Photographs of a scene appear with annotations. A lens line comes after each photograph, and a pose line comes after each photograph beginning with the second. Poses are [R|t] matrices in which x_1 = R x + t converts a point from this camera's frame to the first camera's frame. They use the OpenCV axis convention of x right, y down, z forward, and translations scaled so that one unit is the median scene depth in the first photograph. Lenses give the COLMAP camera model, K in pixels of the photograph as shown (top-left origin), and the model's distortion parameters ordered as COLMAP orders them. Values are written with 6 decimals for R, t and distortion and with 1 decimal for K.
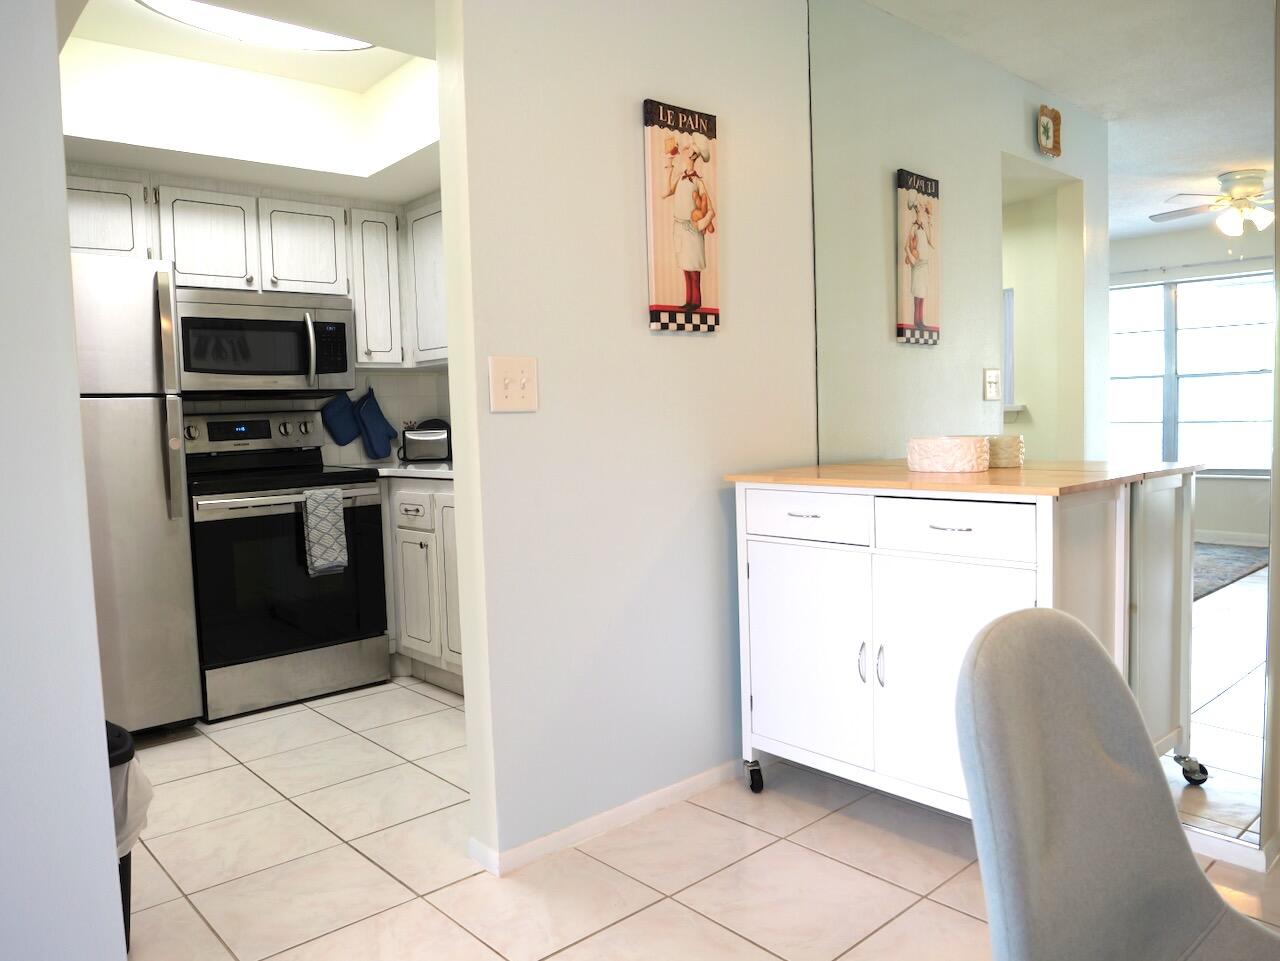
lens RADIAL K [[905.9, 0, 640.0], [0, 905.9, 480.5], [0, 0, 1]] dist [-0.044043, -0.000563]
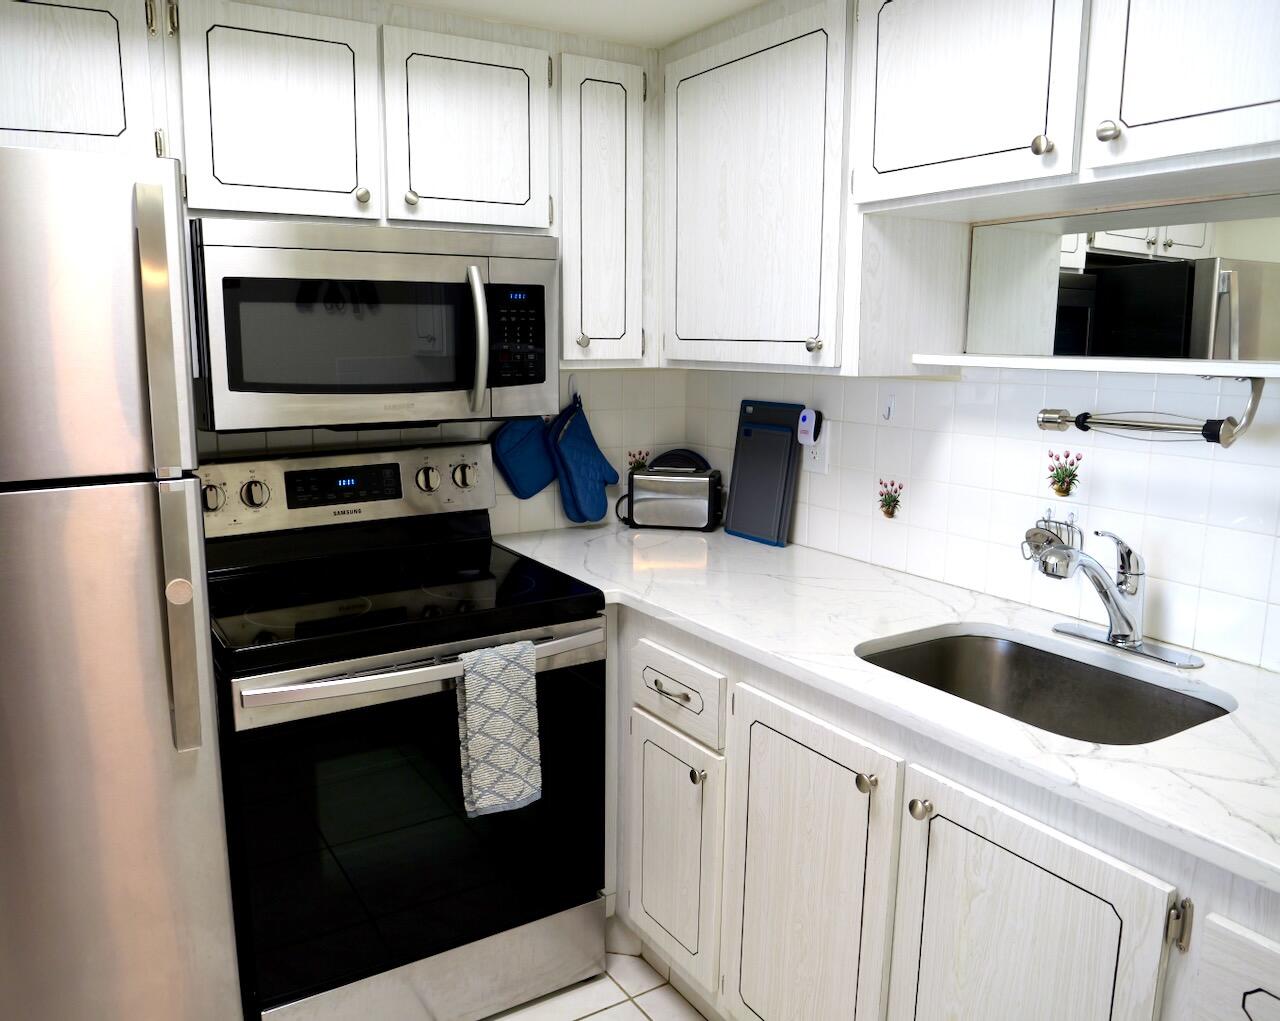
lens RADIAL K [[971.4, 0, 640.0], [0, 971.4, 510.5], [0, 0, 1]] dist [-0.043116, -0.001449]
pose [[0.985200, 0.064810, -0.158685, -0.183305], [-0.047221, 0.992562, 0.112212, -0.115366], [0.164777, -0.103058, 0.980932, 0.469851]]
